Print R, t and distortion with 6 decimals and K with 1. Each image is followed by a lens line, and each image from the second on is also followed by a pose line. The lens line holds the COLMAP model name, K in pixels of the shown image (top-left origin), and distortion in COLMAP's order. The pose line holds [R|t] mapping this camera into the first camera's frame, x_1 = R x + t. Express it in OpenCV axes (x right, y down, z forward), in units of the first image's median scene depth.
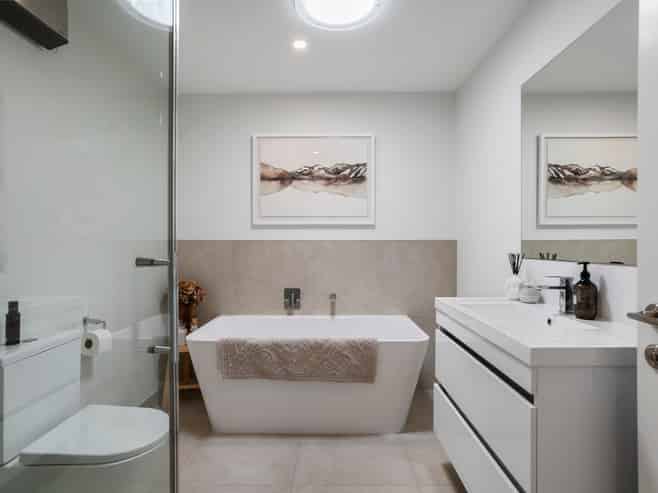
lens RADIAL K [[358.3, 0, 331.1], [0, 358.3, 247.8], [0, 0, 1]] dist [-0.004202, 0.014142]
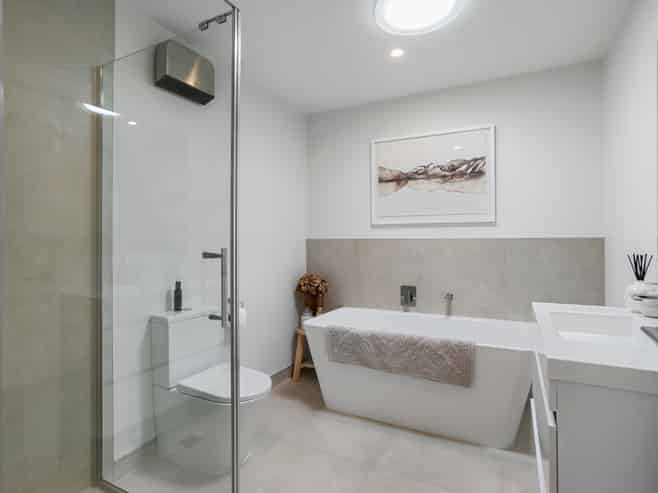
lens RADIAL K [[358.3, 0, 327.9], [0, 358.3, 241.5], [0, 0, 1]] dist [-0.004202, 0.014142]
pose [[0.898002, -0.000388, -0.439991, 0.160516], [-0.005255, 0.999919, -0.011609, -0.000618], [0.439960, 0.012737, 0.897927, -0.023468]]
